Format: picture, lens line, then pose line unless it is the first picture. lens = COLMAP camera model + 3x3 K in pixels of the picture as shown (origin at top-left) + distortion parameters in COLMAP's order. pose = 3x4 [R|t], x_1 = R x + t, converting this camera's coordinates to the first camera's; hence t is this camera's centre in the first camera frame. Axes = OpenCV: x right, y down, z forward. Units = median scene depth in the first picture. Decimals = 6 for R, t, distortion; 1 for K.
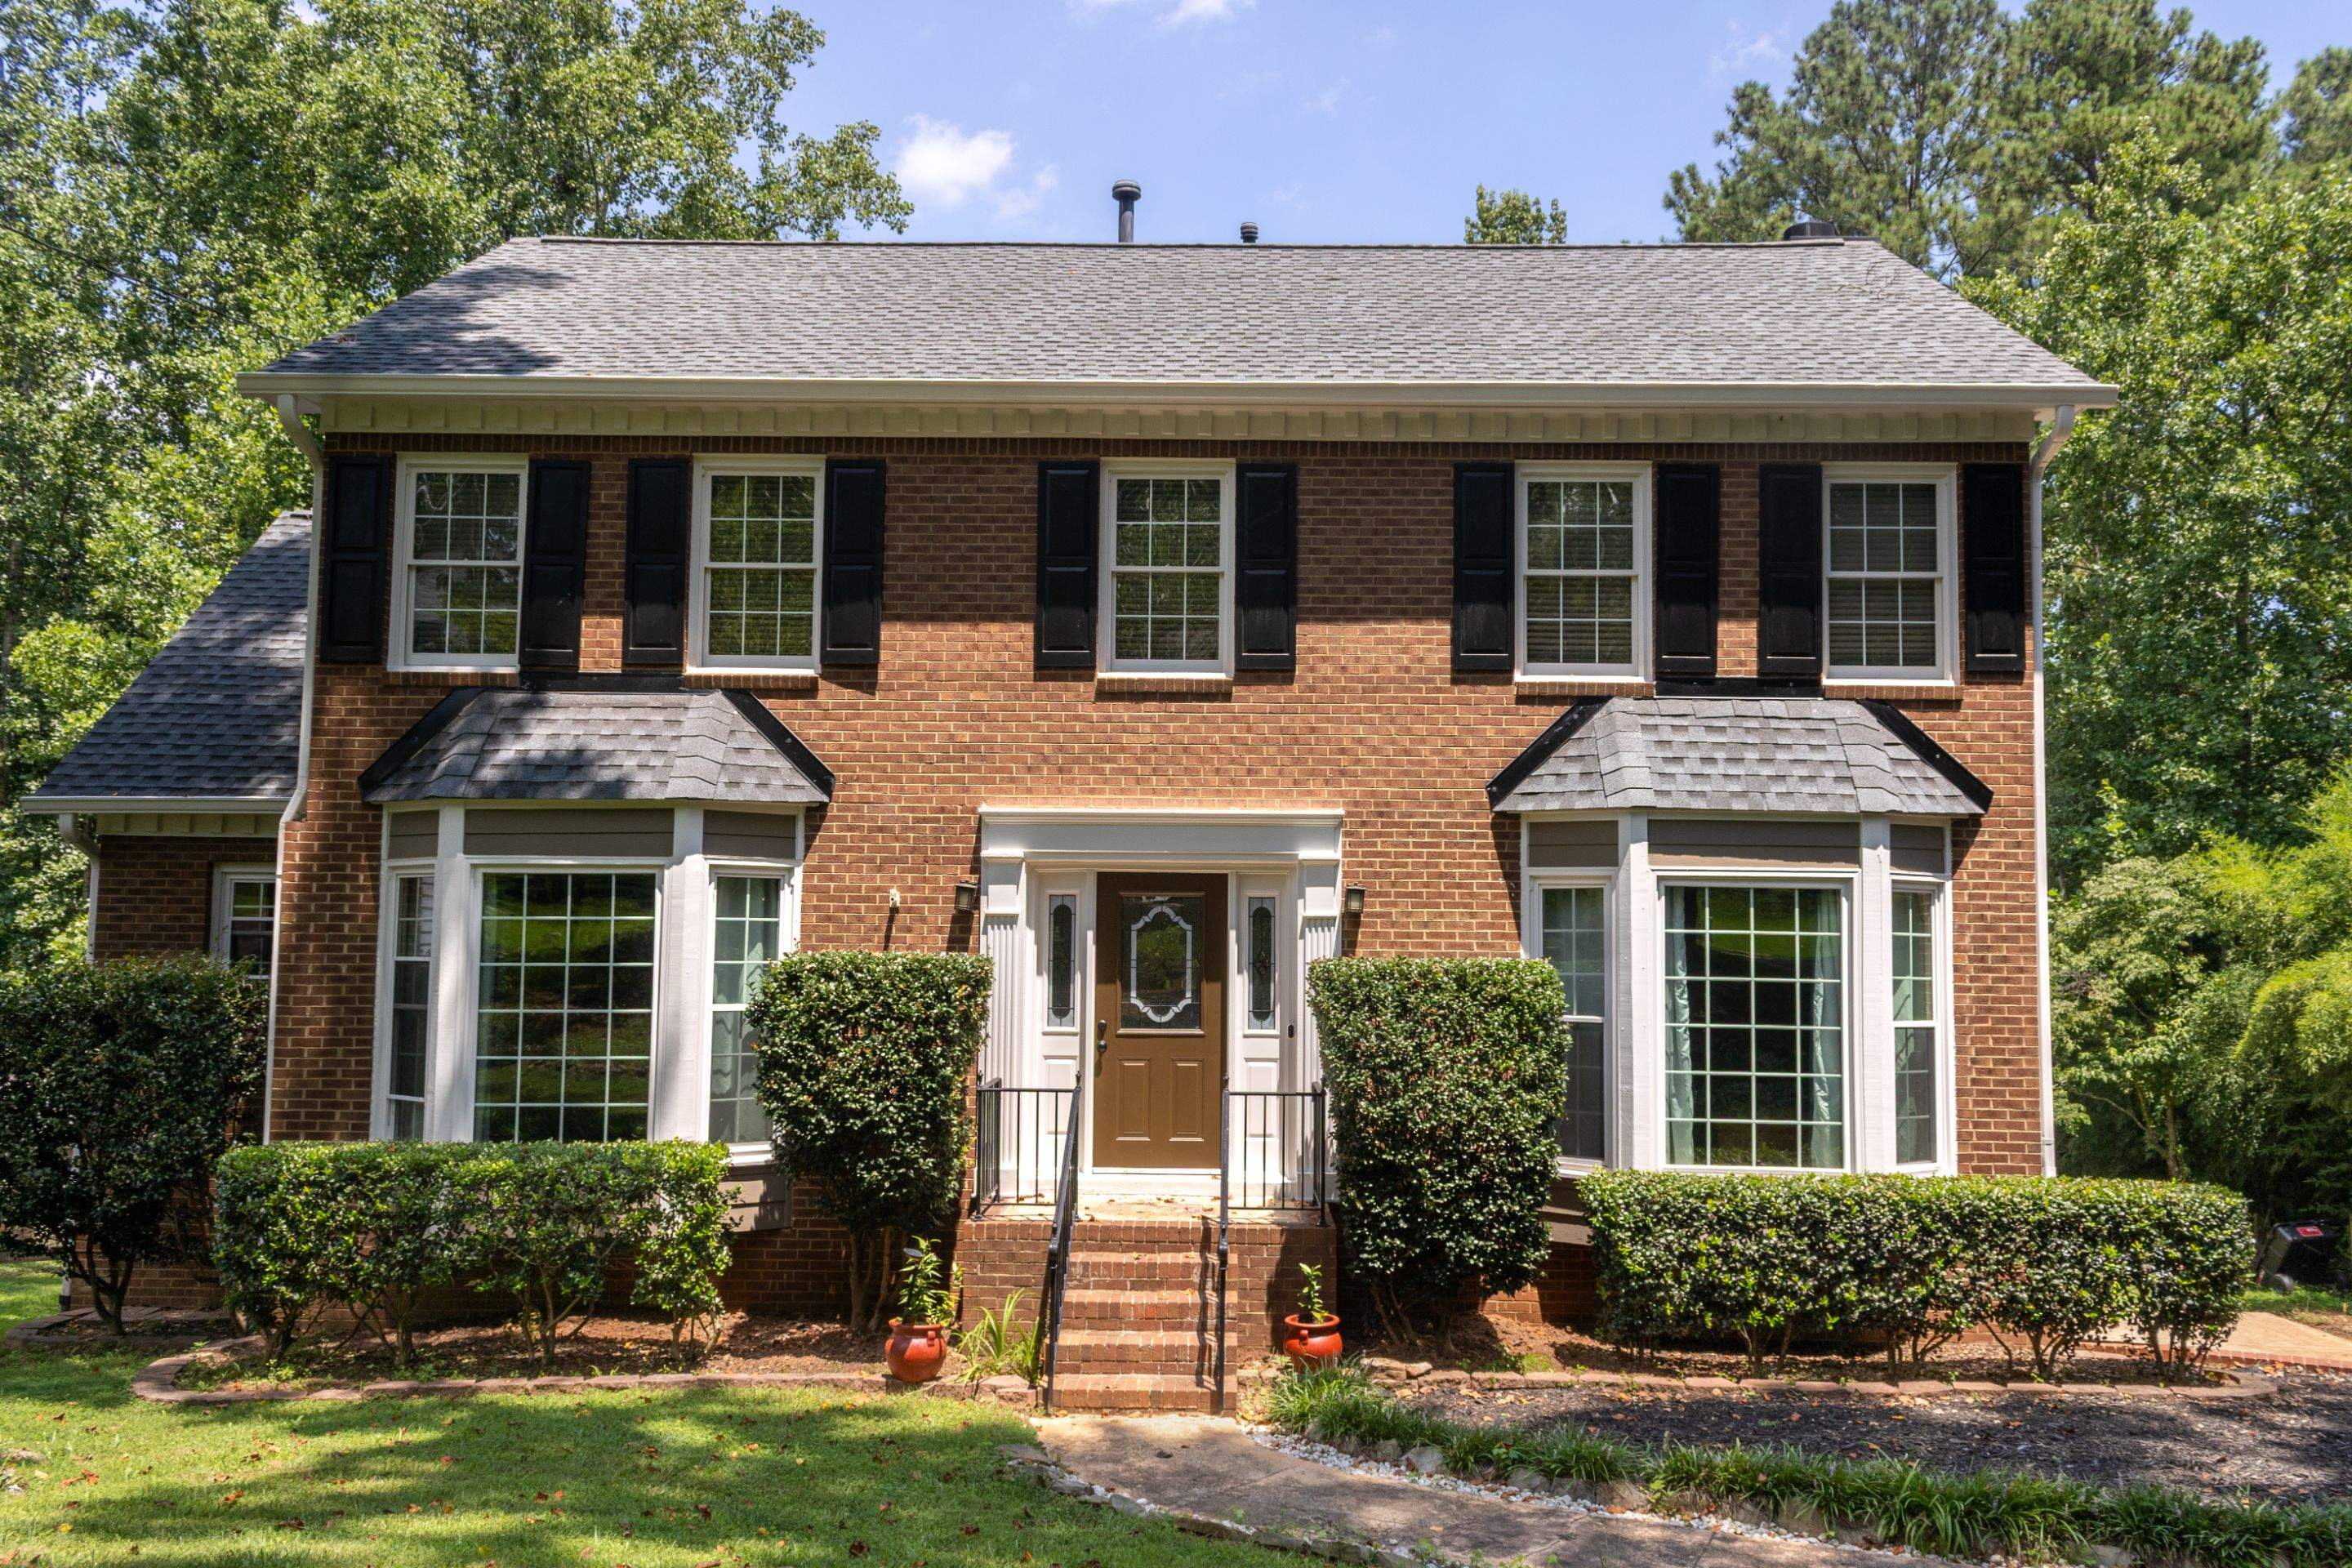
lens RADIAL K [[1999.0, 0, 1246.1], [0, 1999.0, 784.9], [0, 0, 1]] dist [0.015721, -0.003655]
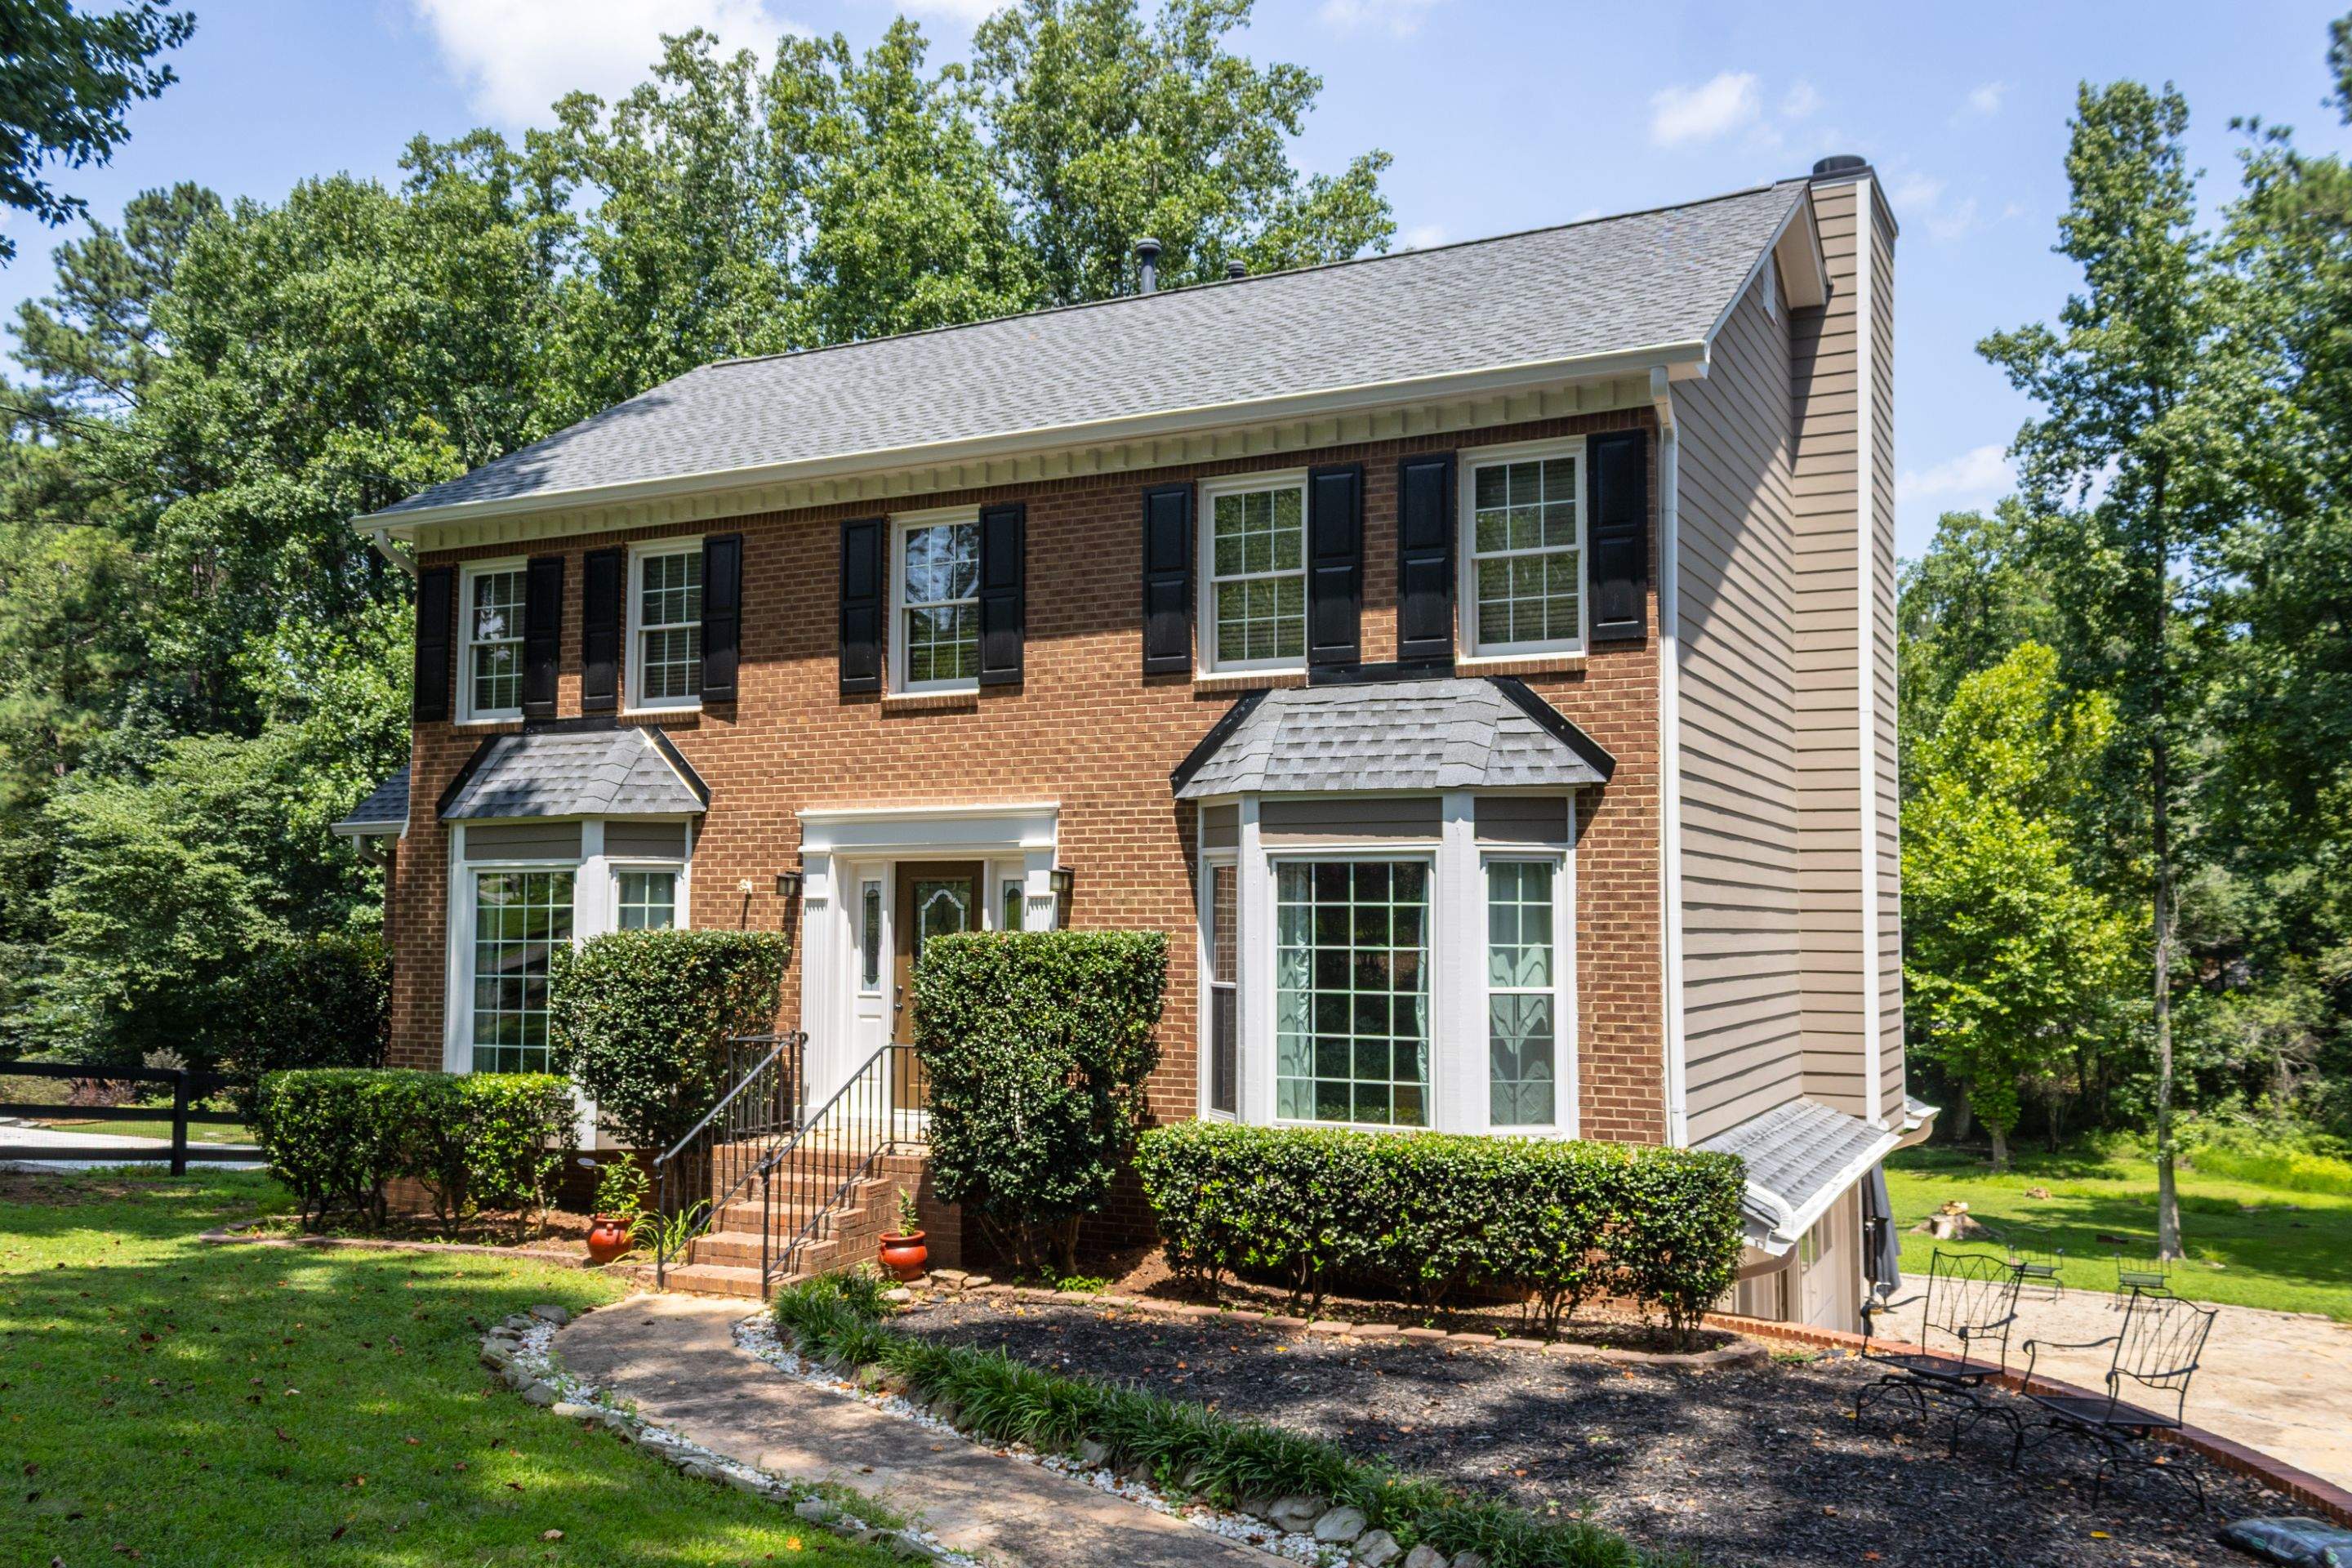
lens RADIAL K [[1999.0, 0, 1246.1], [0, 1999.0, 784.9], [0, 0, 1]] dist [0.015721, -0.003655]
pose [[0.898434, -0.040843, -0.437204, 0.643786], [0.046398, 0.998921, 0.002028, 0.005218], [0.436650, -0.022108, 0.899360, 0.017261]]
